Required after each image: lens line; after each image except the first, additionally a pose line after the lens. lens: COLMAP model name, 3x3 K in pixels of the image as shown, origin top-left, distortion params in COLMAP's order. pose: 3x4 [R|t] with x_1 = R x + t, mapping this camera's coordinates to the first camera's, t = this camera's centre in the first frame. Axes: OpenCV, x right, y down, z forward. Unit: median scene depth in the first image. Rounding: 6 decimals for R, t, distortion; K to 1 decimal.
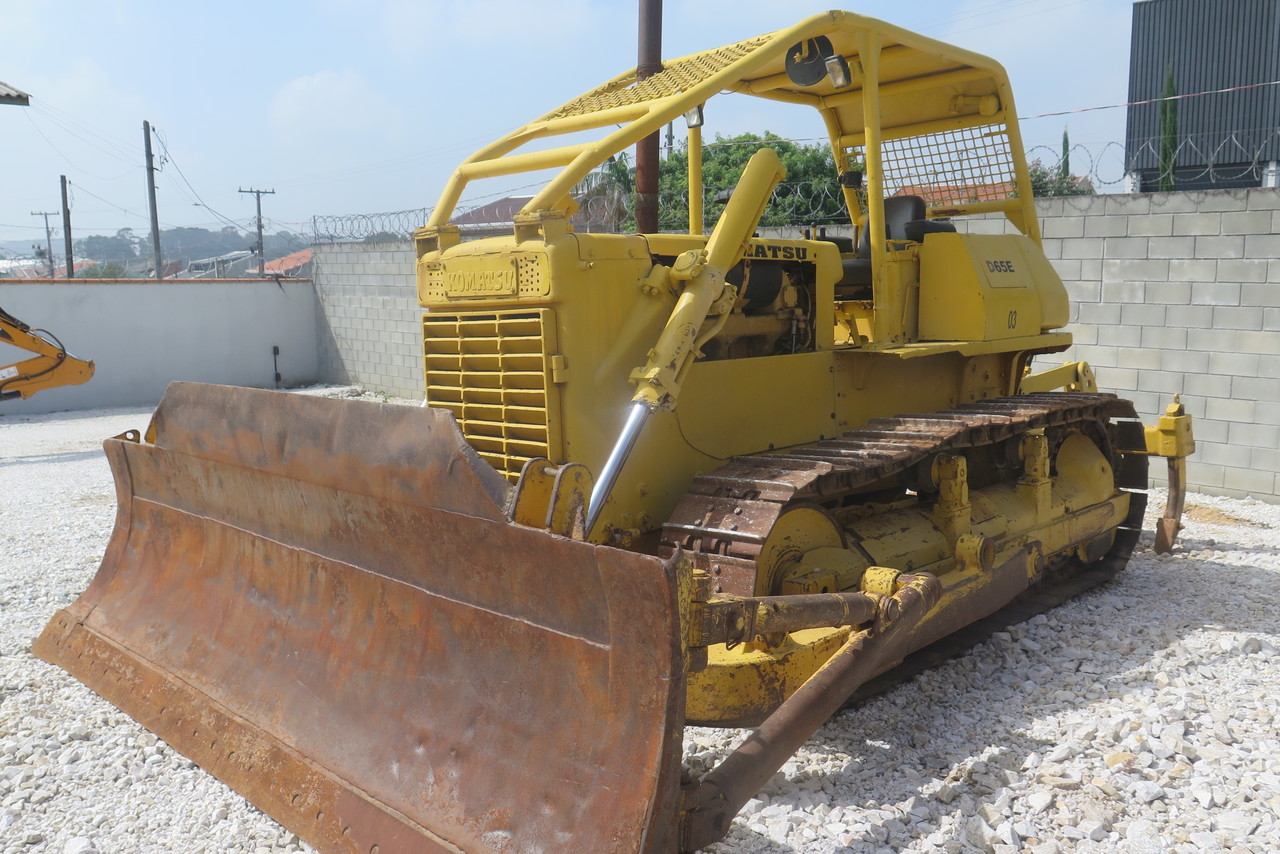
lens RADIAL K [[1068.3, 0, 640.0], [0, 1068.3, 427.0], [0, 0, 1]] dist [-0.000978, -0.002298]
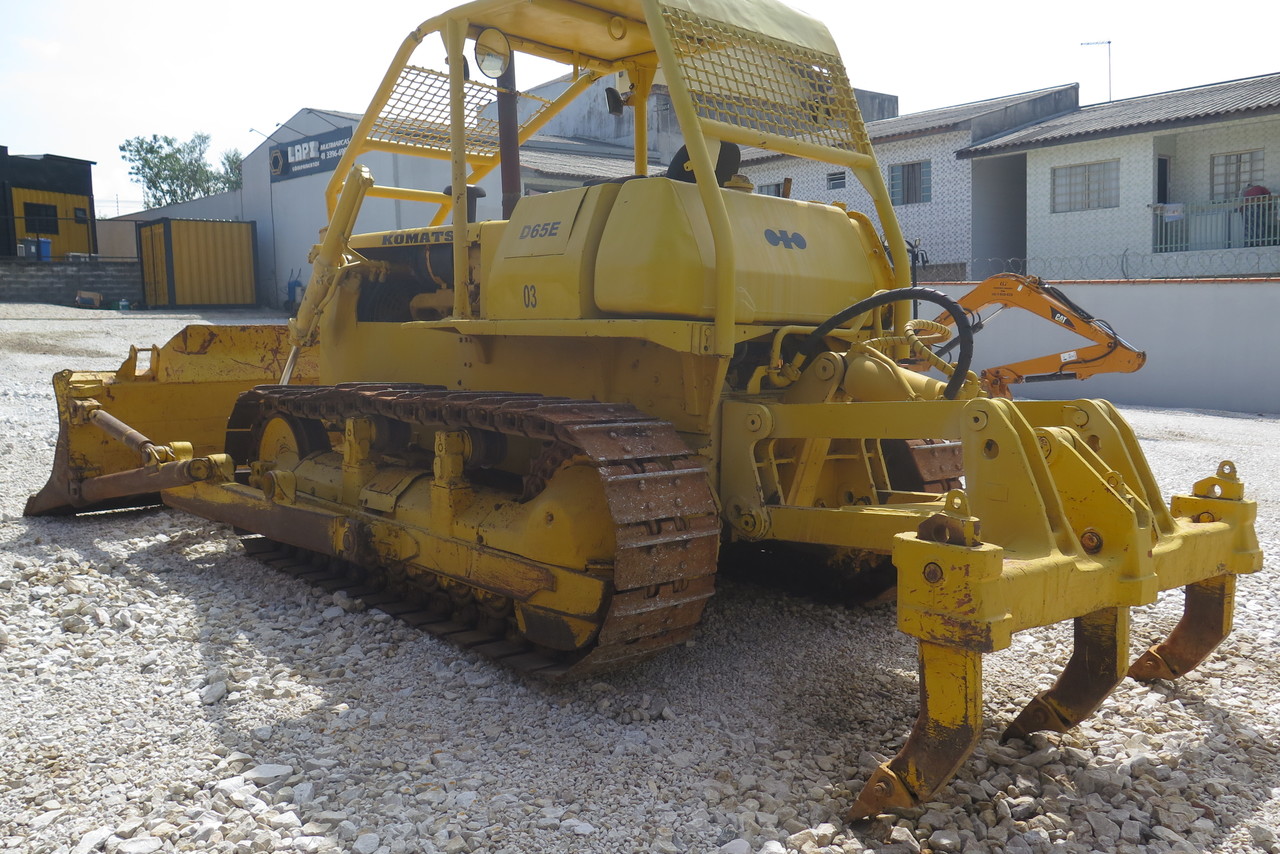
lens RADIAL K [[1068.3, 0, 640.0], [0, 1068.3, 427.0], [0, 0, 1]] dist [-0.000978, -0.002298]
pose [[-0.069561, 0.116270, -0.990779, 1.263335], [-0.126956, 0.984077, 0.124397, -0.125990], [0.989466, 0.134439, -0.053692, 1.260693]]
